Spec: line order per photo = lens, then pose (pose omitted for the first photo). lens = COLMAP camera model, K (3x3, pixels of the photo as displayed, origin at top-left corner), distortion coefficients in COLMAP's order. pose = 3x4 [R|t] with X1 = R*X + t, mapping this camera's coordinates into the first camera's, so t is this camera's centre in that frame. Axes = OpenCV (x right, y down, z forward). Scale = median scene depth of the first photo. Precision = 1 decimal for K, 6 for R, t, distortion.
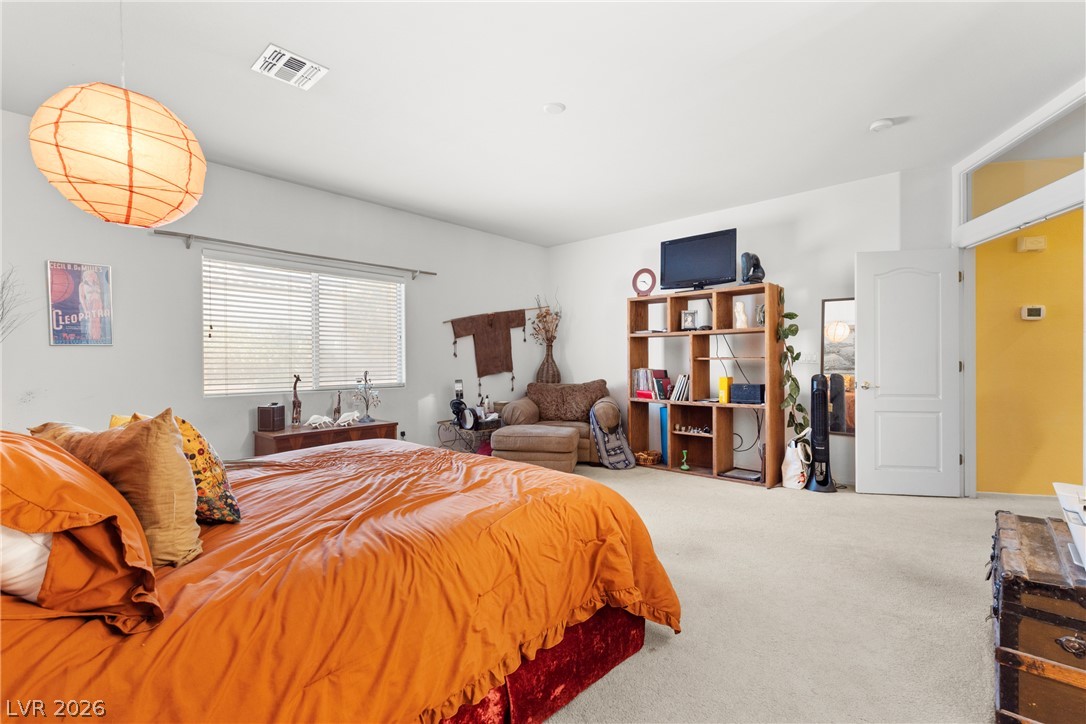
lens RADIAL K [[486.3, 0, 539.9], [0, 486.3, 360.3], [0, 0, 1]] dist [0.007159, -0.002174]
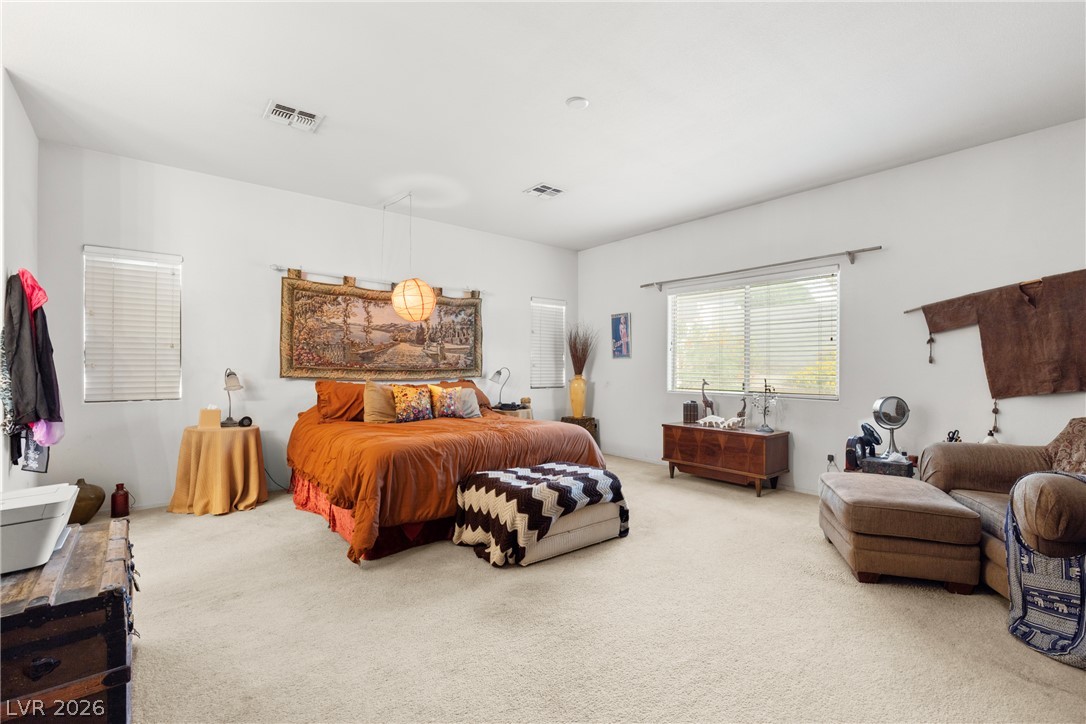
lens RADIAL K [[486.3, 0, 559.0], [0, 486.3, 366.8], [0, 0, 1]] dist [0.007159, -0.002174]
pose [[-0.123714, 0.005401, -0.992303, 0.591796], [-0.002298, 0.999981, 0.005729, -0.004711], [0.992315, 0.002989, -0.123700, 0.650800]]
